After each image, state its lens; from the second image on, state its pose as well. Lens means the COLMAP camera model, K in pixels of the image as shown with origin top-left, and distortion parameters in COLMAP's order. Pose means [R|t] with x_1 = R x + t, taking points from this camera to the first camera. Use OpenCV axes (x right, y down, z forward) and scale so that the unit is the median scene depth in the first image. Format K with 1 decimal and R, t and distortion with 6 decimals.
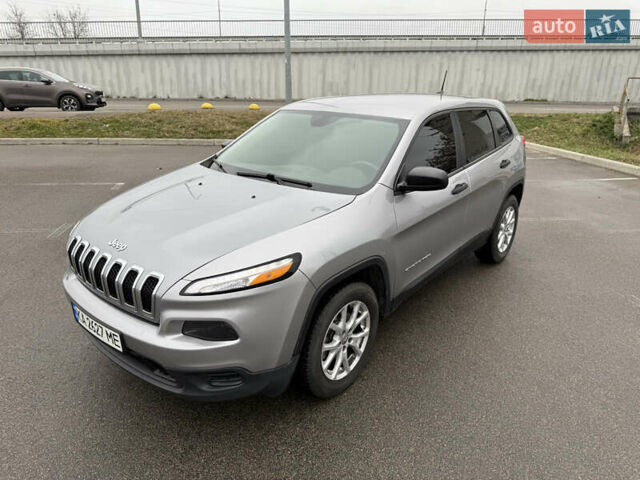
lens RADIAL K [[444.3, 0, 317.7], [0, 444.3, 241.8], [0, 0, 1]] dist [0.013838, -0.029954]
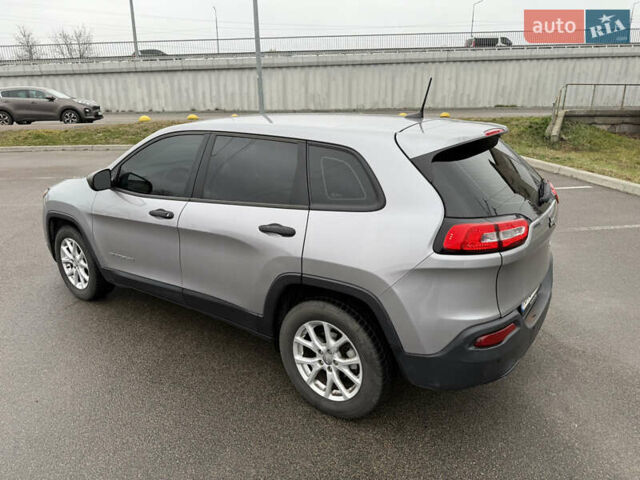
lens RADIAL K [[444.3, 0, 318.4], [0, 444.3, 241.0], [0, 0, 1]] dist [0.013838, -0.029954]
pose [[0.999783, -0.016391, -0.012891, 0.054890], [0.016091, 0.999605, -0.023034, 0.027081], [0.013263, 0.022822, 0.999652, -0.078453]]
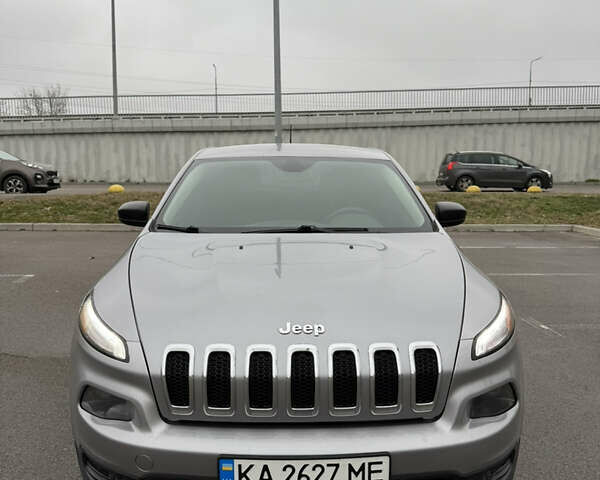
lens RADIAL K [[556.0, 0, 295.8], [0, 556.0, 242.1], [0, 0, 1]] dist [0.009278, 0.000000]
pose [[0.997697, -0.000677, -0.067821, 0.020504], [-0.013563, 0.977763, -0.209276, 0.001637], [0.066455, 0.209714, 0.975502, 0.027693]]
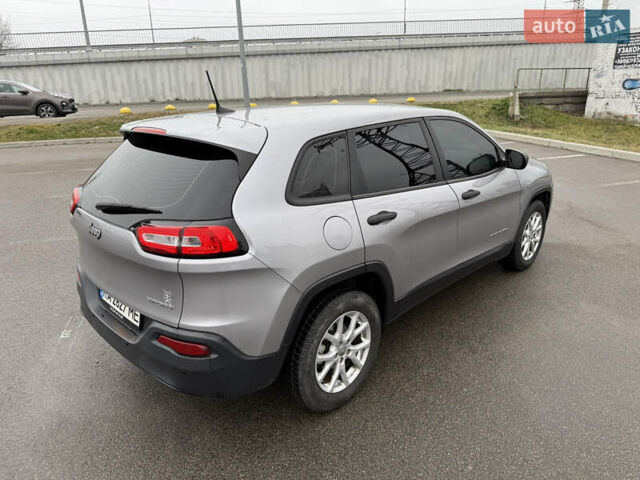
lens RADIAL K [[444.3, 0, 320.4], [0, 444.3, 241.4], [0, 0, 1]] dist [0.013838, -0.029954]
pose [[0.987975, -0.085372, 0.128906, -0.034289], [0.084885, 0.996348, 0.009275, 0.035636], [-0.129227, 0.001779, 0.991613, -0.109464]]
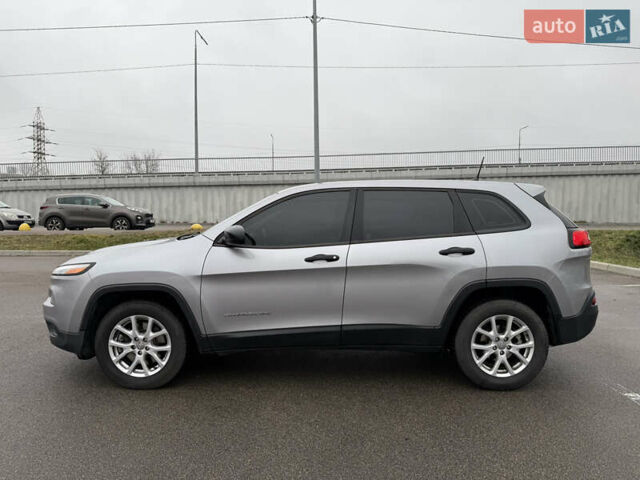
lens RADIAL K [[444.3, 0, 319.8], [0, 444.3, 240.8], [0, 0, 1]] dist [0.013838, -0.029954]
pose [[0.994527, -0.005275, -0.104346, 0.030437], [-0.024081, 0.960261, -0.278063, 0.015728], [0.101666, 0.279054, 0.954878, 0.000660]]
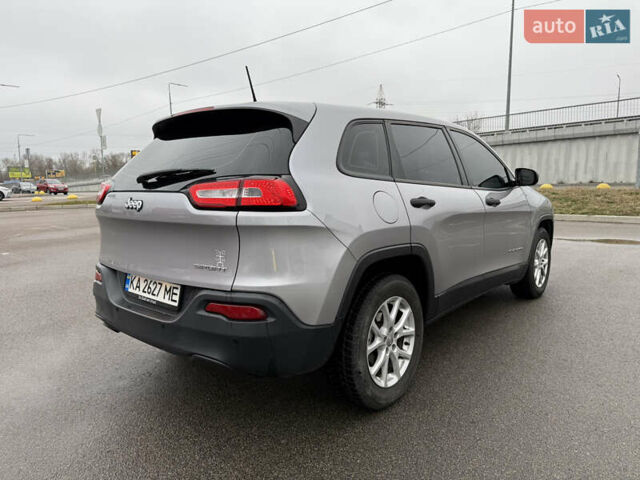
lens RADIAL K [[444.3, 0, 317.7], [0, 444.3, 246.2], [0, 0, 1]] dist [0.013838, -0.029954]
pose [[0.976990, -0.068834, 0.201874, -0.050095], [0.105485, 0.978571, -0.176839, 0.056008], [-0.185375, 0.194065, 0.963315, -0.102202]]
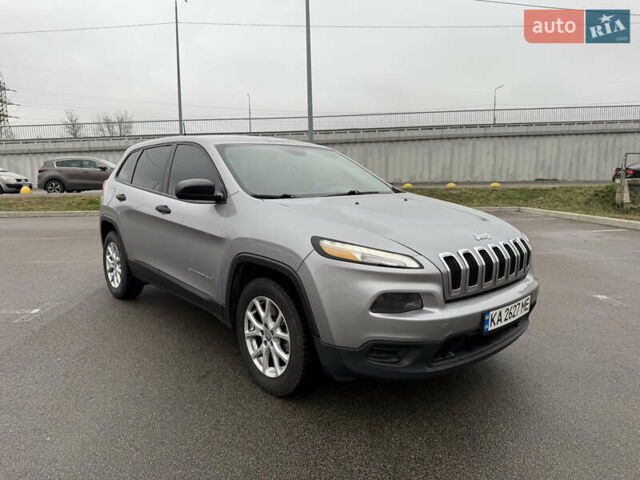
lens RADIAL K [[444.3, 0, 315.0], [0, 444.3, 246.0], [0, 0, 1]] dist [0.013838, -0.029954]
pose [[0.998239, -0.013690, -0.057717, 0.003408], [0.002722, 0.982549, -0.185985, 0.033352], [0.059256, 0.185501, 0.980856, -0.039930]]
